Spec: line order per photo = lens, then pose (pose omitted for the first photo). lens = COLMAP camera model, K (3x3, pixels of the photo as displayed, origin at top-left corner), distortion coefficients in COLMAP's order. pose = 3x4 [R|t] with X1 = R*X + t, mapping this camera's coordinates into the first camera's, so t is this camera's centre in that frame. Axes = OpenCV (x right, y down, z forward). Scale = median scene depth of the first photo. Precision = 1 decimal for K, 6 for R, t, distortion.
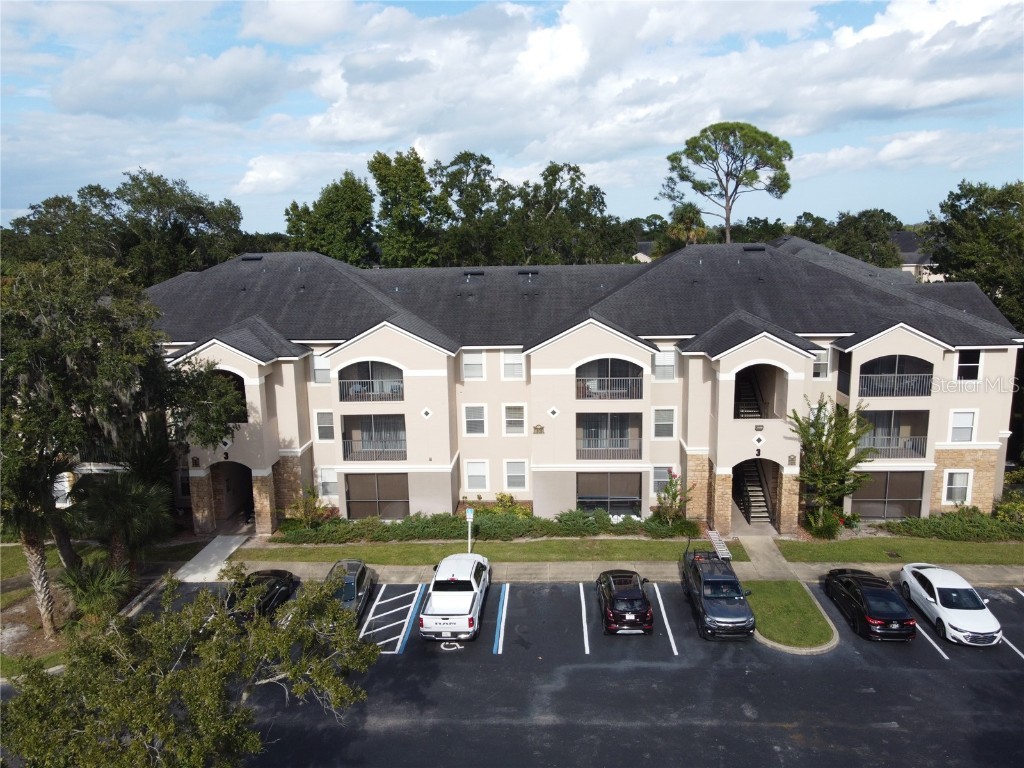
lens RADIAL K [[777.8, 0, 512.0], [0, 777.8, 384.0], [0, 0, 1]] dist [0.007304, 0.005938]
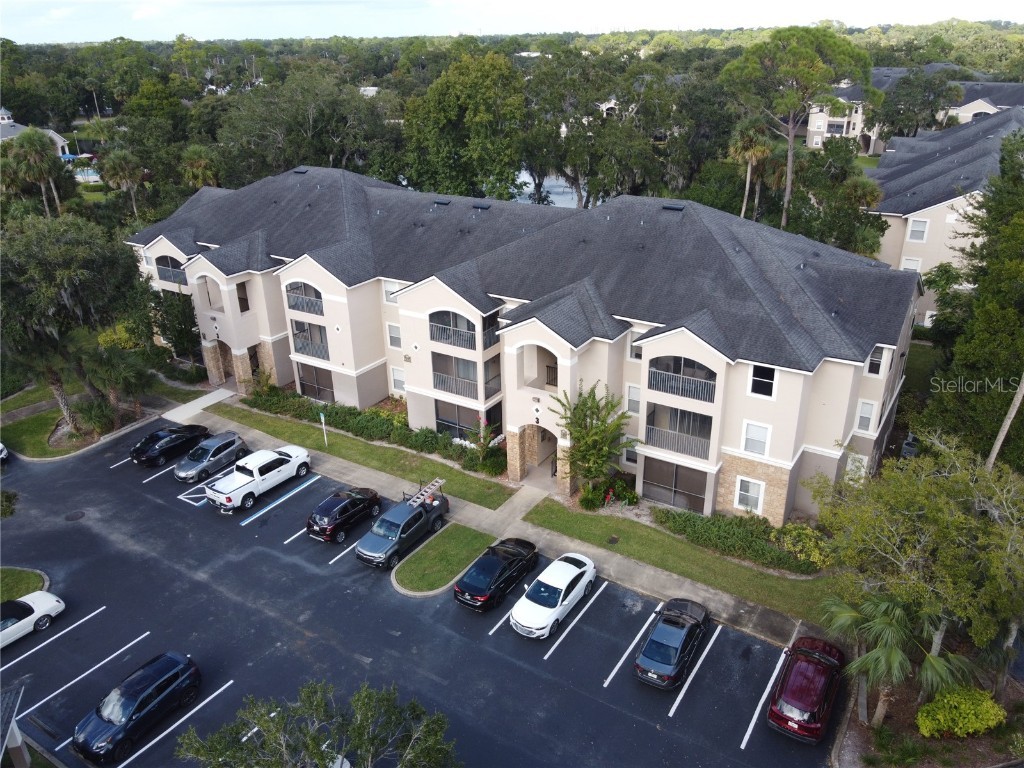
lens RADIAL K [[777.8, 0, 512.0], [0, 777.8, 384.0], [0, 0, 1]] dist [0.007304, 0.005938]
pose [[0.870388, 0.202485, -0.448803, 0.729338], [-0.088581, 0.961048, 0.261803, -0.235355], [0.484332, -0.188115, 0.854421, 0.042643]]
